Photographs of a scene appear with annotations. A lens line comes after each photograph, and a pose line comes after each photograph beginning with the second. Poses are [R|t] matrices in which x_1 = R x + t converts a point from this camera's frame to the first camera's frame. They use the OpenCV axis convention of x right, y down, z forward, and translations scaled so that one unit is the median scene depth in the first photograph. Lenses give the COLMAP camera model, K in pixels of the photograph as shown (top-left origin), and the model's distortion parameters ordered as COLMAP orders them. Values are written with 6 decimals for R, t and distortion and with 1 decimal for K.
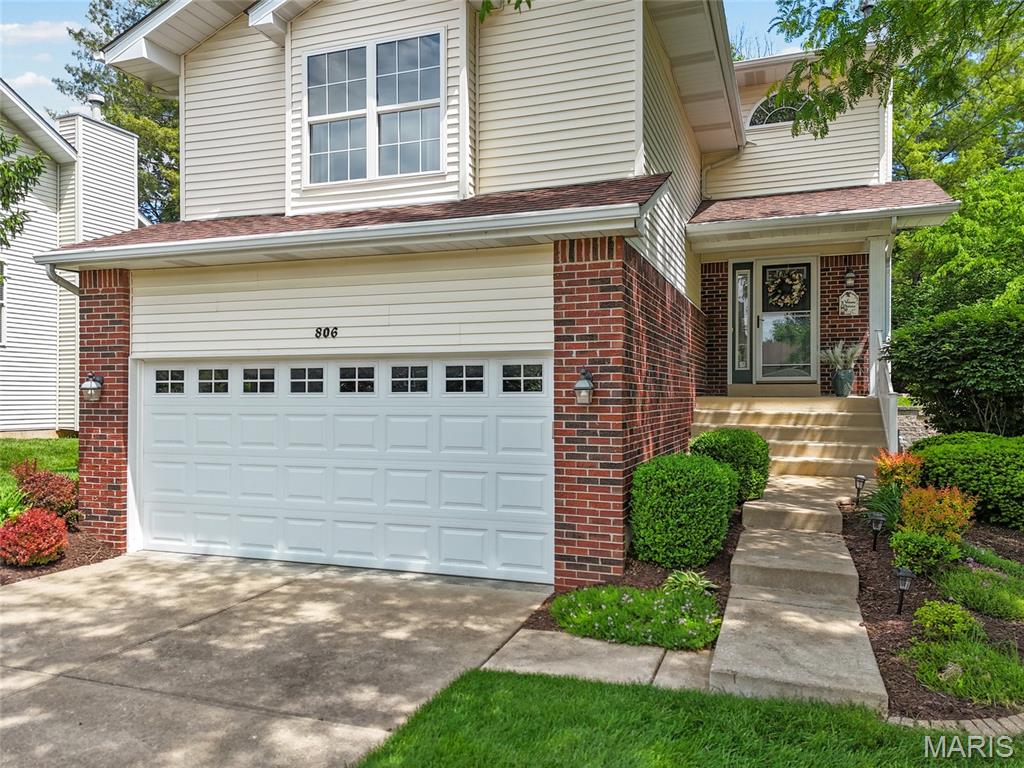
lens RADIAL K [[797.0, 0, 492.2], [0, 797.0, 385.0], [0, 0, 1]] dist [0.085187, -0.086842]
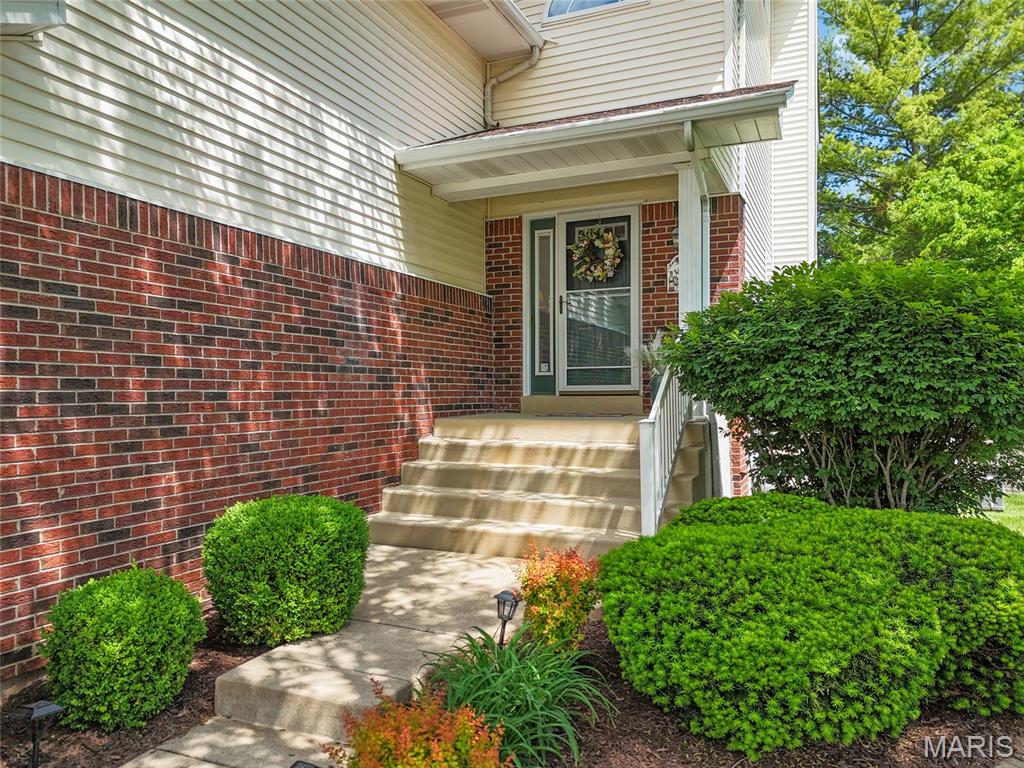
lens RADIAL K [[797.0, 0, 492.2], [0, 797.0, 385.0], [0, 0, 1]] dist [0.085187, -0.086842]
pose [[0.998699, -0.009613, -0.050089, 0.444975], [0.009833, 0.999943, 0.004136, -0.020039], [0.050046, -0.004623, 0.998736, 0.465791]]
